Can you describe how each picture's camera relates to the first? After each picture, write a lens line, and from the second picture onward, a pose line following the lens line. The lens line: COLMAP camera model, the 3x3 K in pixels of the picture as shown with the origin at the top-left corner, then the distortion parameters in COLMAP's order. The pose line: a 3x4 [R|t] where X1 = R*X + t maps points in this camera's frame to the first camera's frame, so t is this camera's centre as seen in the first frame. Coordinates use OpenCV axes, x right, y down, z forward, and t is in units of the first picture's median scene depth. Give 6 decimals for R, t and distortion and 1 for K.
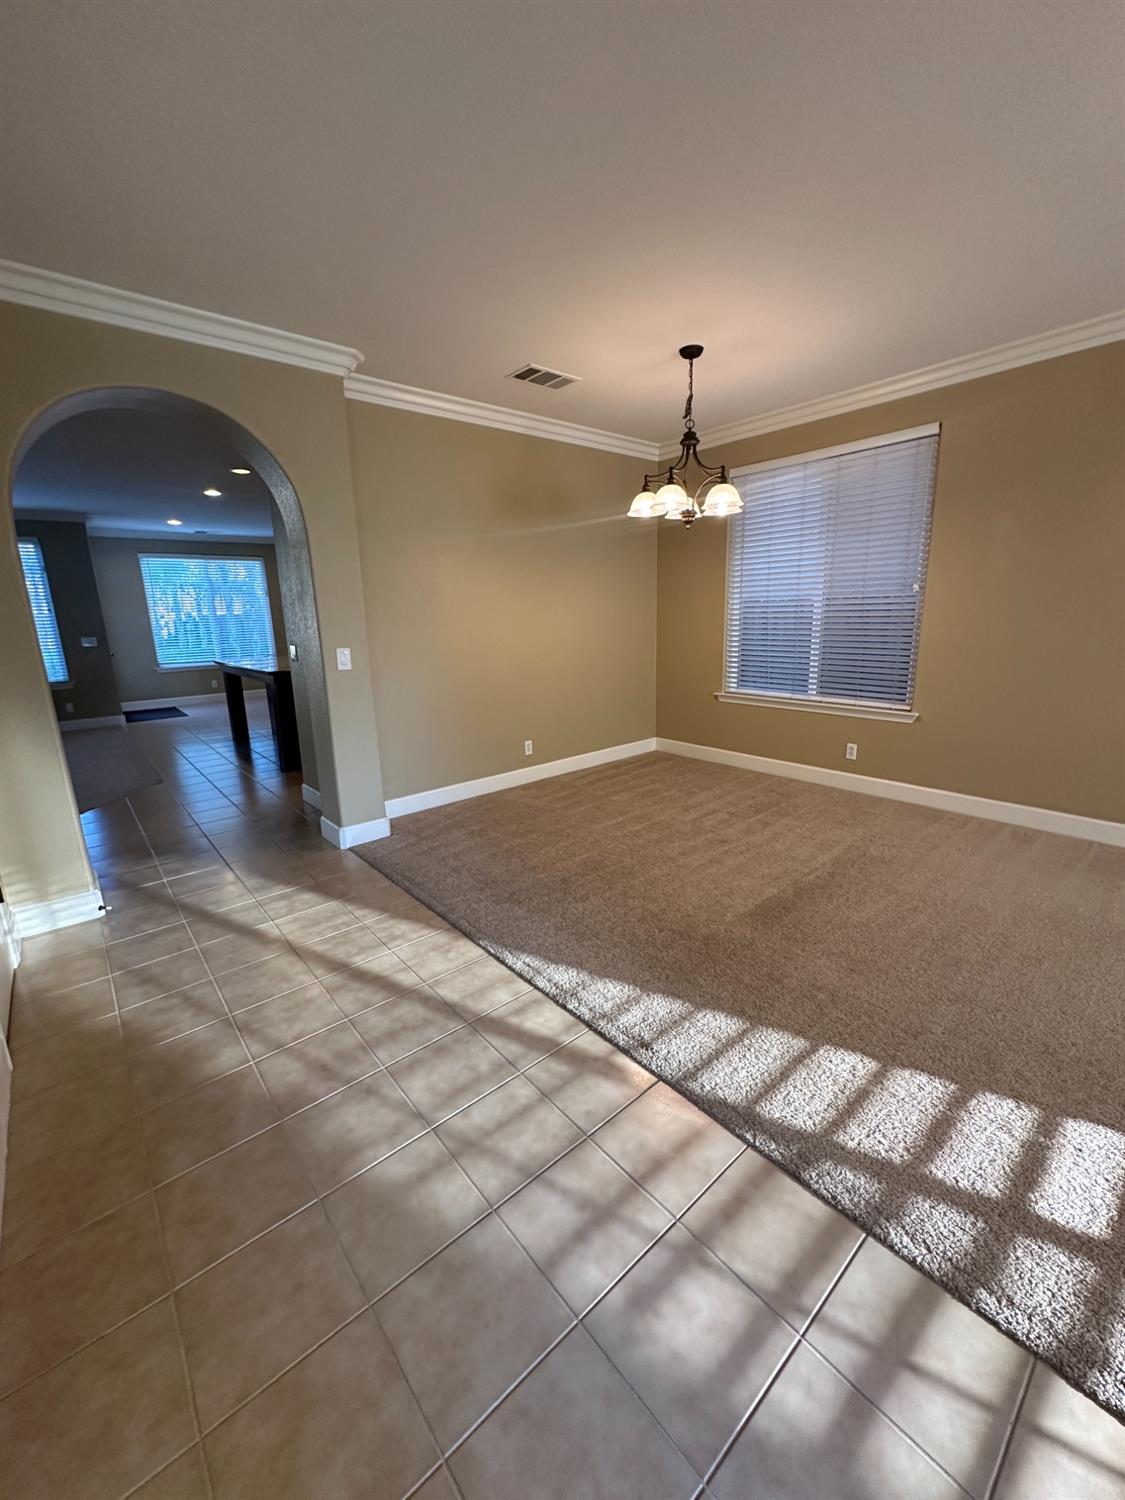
lens RADIAL K [[599.7, 0, 565.3], [0, 599.7, 751.0], [0, 0, 1]] dist [-0.000676, 0.000232]
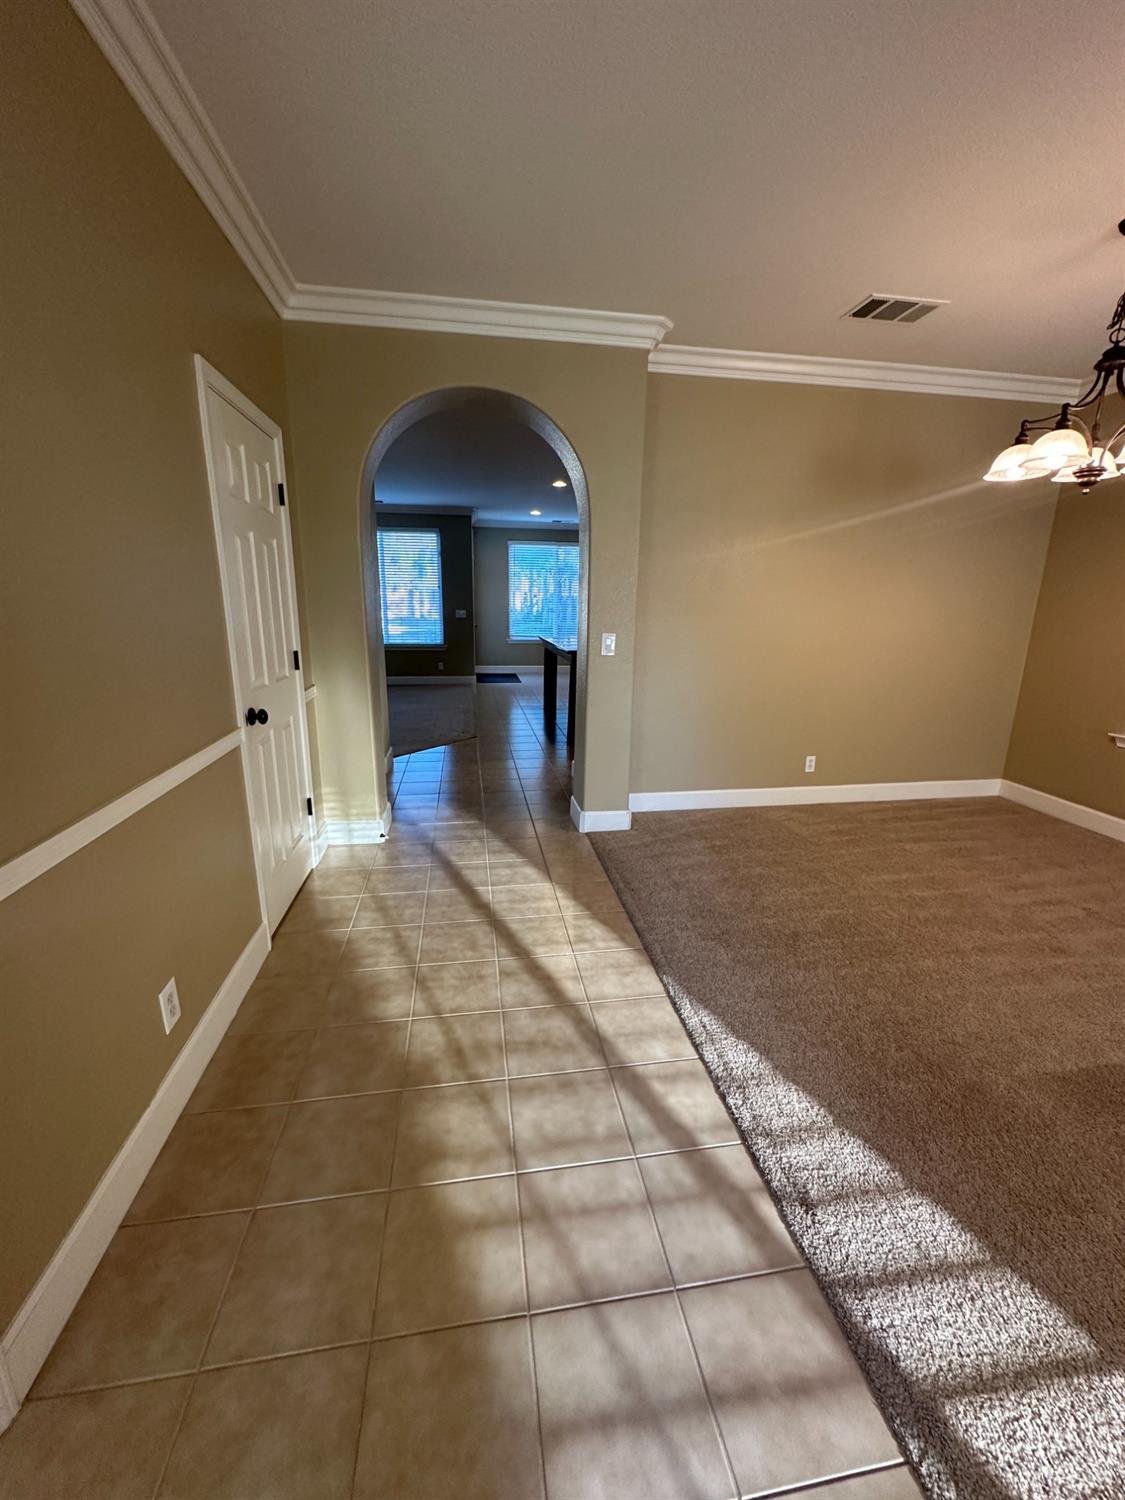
lens RADIAL K [[599.7, 0, 561.8], [0, 599.7, 751.0], [0, 0, 1]] dist [-0.000676, 0.000232]
pose [[0.850968, 0.166212, -0.498224, 0.106284], [-0.156777, 0.985744, 0.061078, -0.036173], [0.501273, 0.026135, 0.864894, 0.142675]]
